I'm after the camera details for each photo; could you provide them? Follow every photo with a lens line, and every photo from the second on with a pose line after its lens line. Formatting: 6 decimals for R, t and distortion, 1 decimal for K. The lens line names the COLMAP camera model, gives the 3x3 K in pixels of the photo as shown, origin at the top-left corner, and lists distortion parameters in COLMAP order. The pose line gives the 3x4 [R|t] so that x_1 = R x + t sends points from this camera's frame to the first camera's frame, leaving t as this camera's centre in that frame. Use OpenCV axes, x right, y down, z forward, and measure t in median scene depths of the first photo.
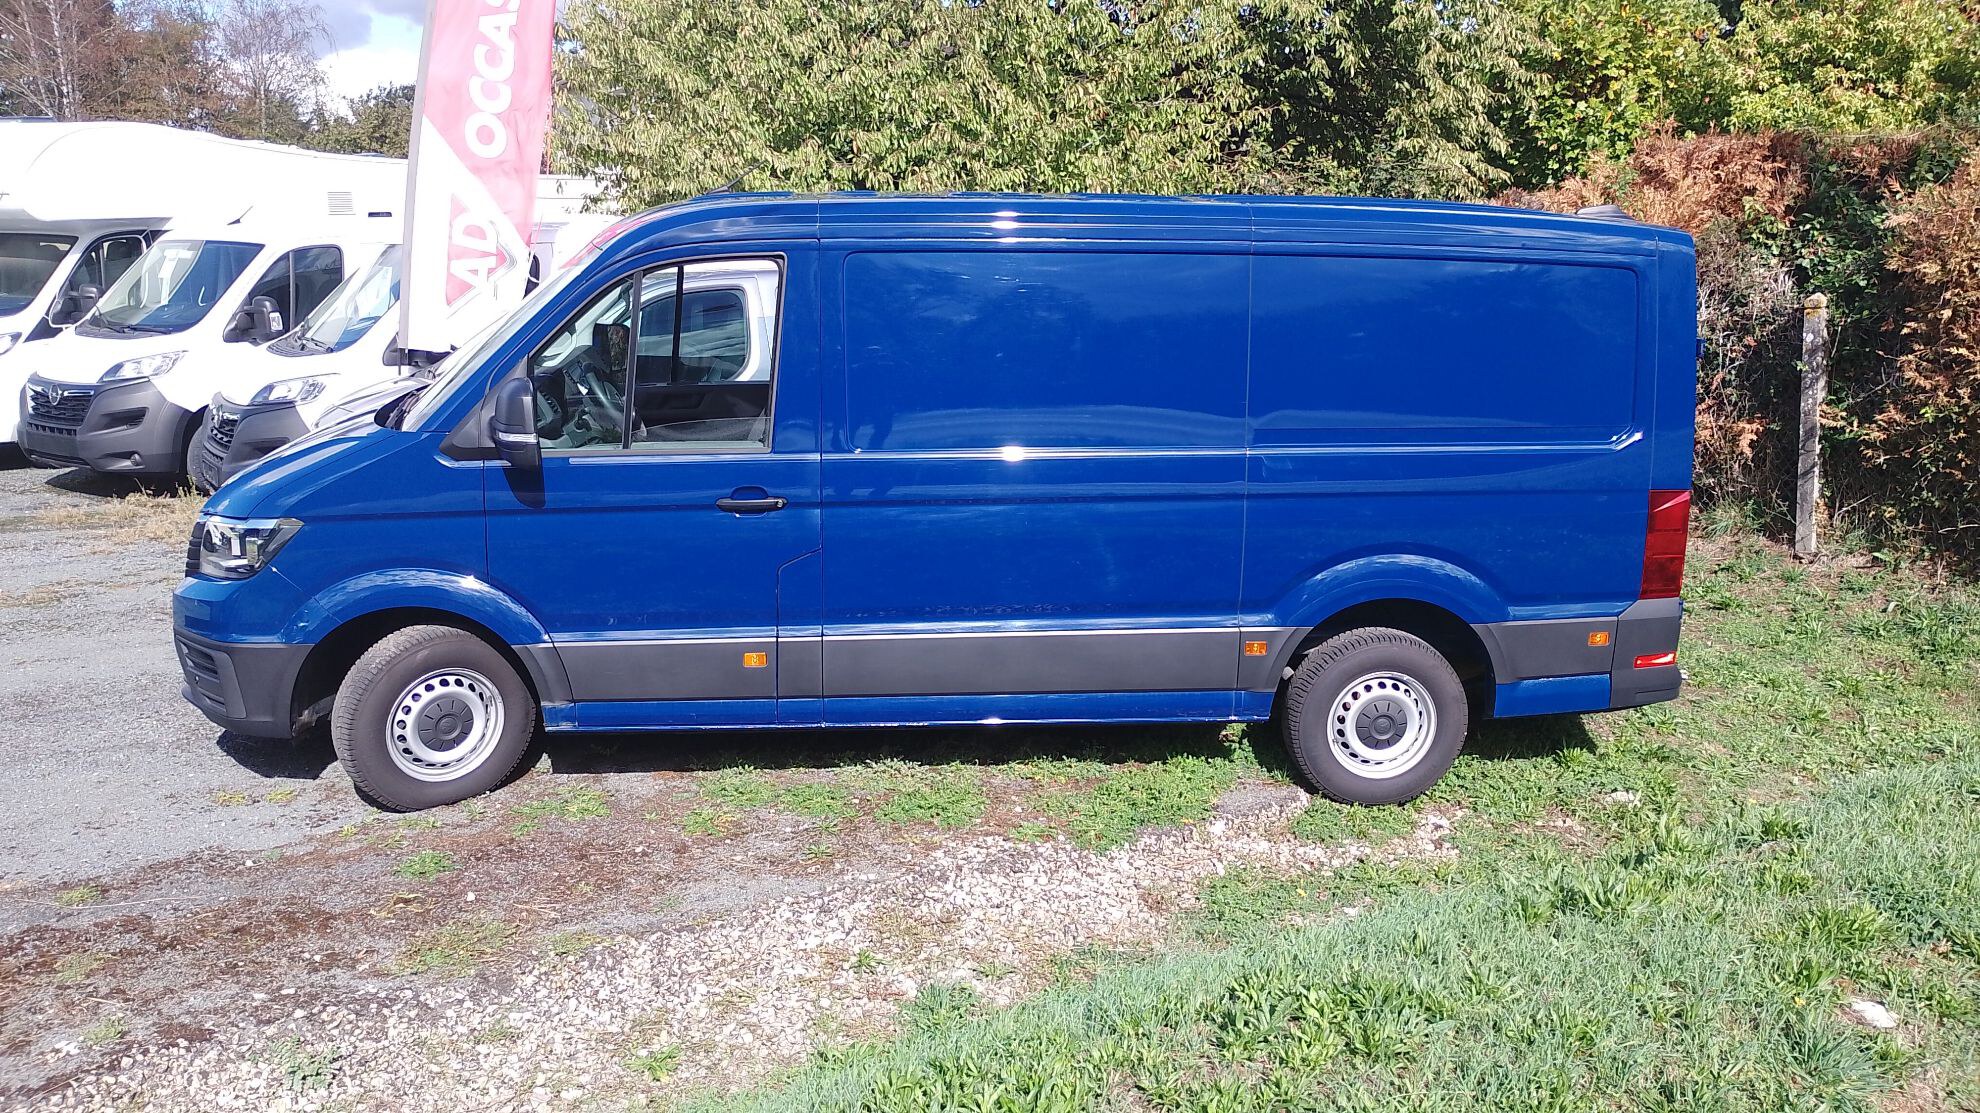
lens RADIAL K [[1551.4, 0, 987.5], [0, 1551.4, 549.0], [0, 0, 1]] dist [-0.012376, -0.012914]
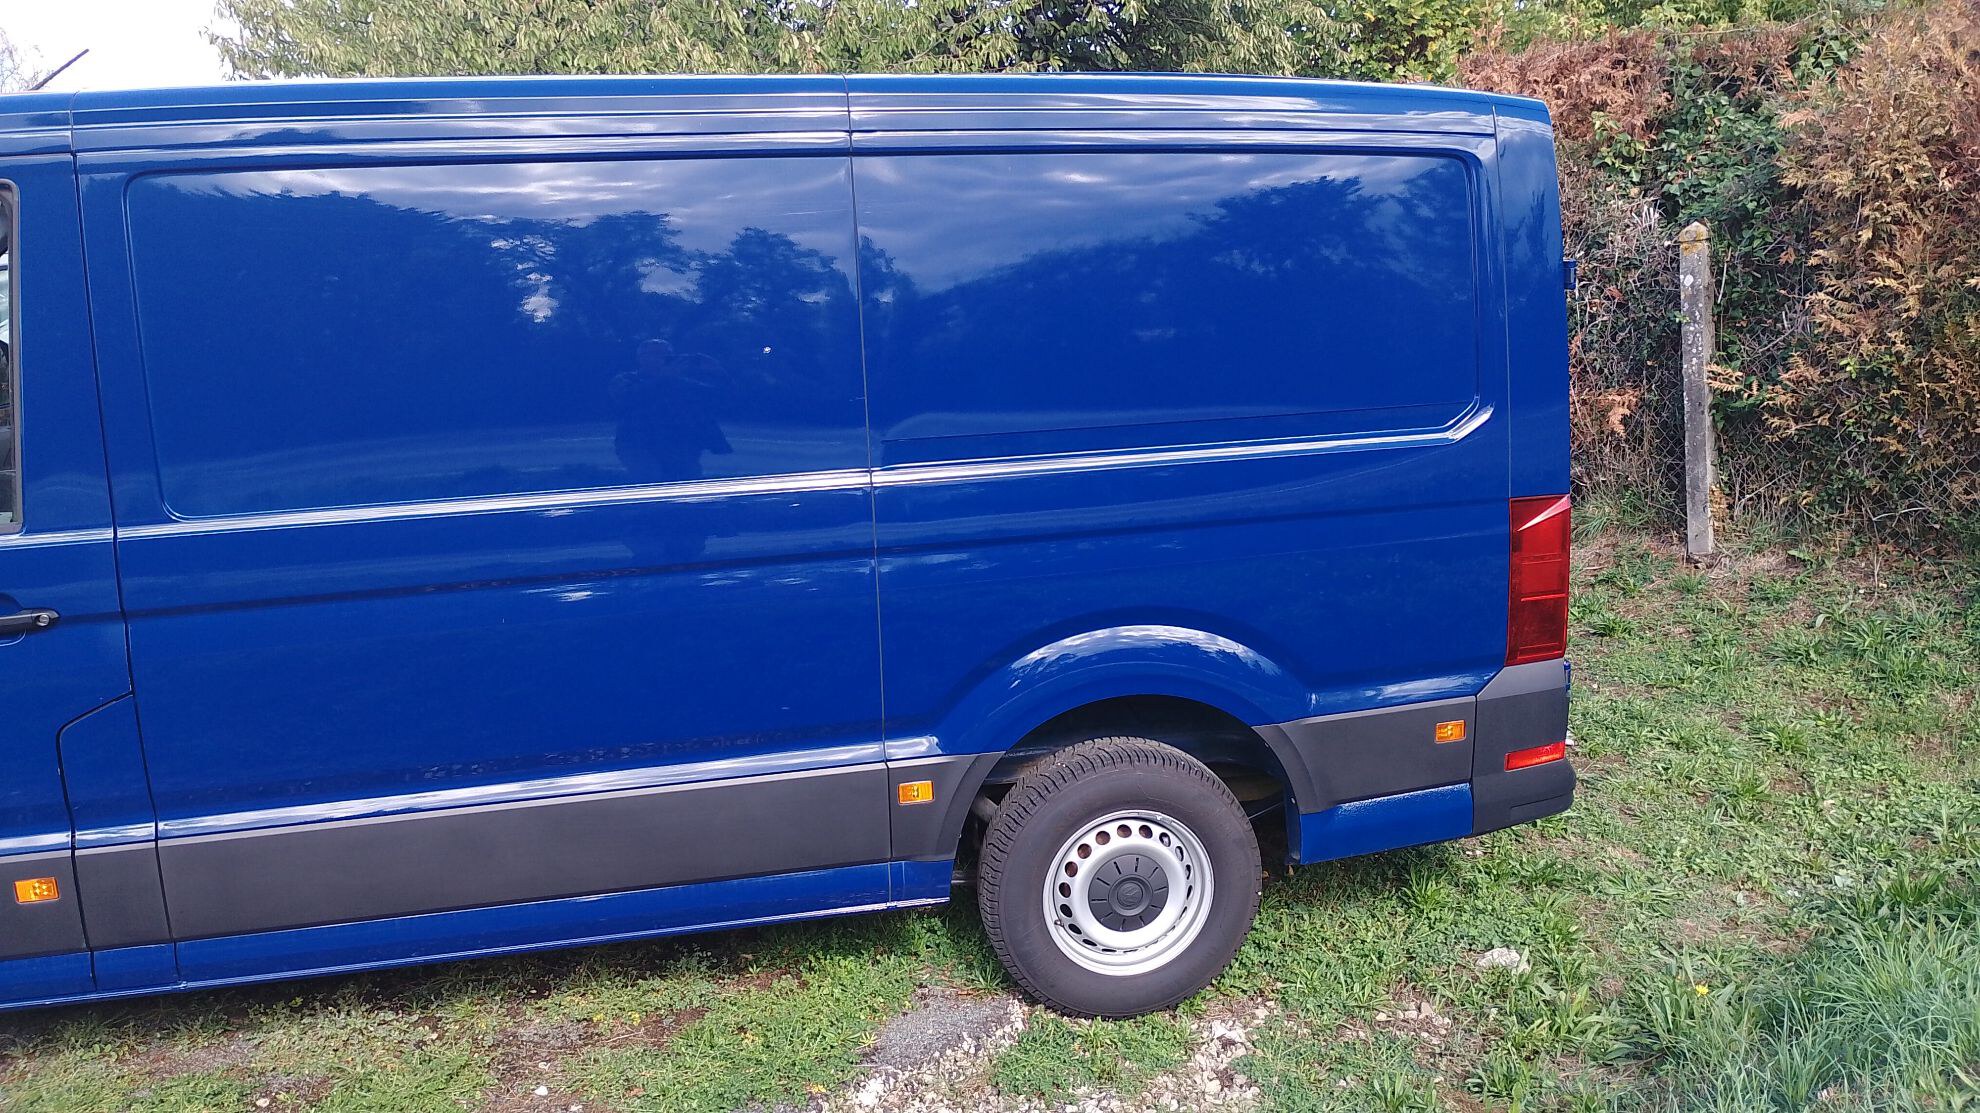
lens RADIAL K [[1620.1, 0, 990.0], [0, 1620.1, 556.5], [0, 0, 1]] dist [0.008943, -0.032170]
pose [[0.992951, -0.065019, 0.099100, 0.100723], [0.065998, 0.997798, -0.006628, -0.016749], [-0.098451, 0.013122, 0.995055, 0.244527]]
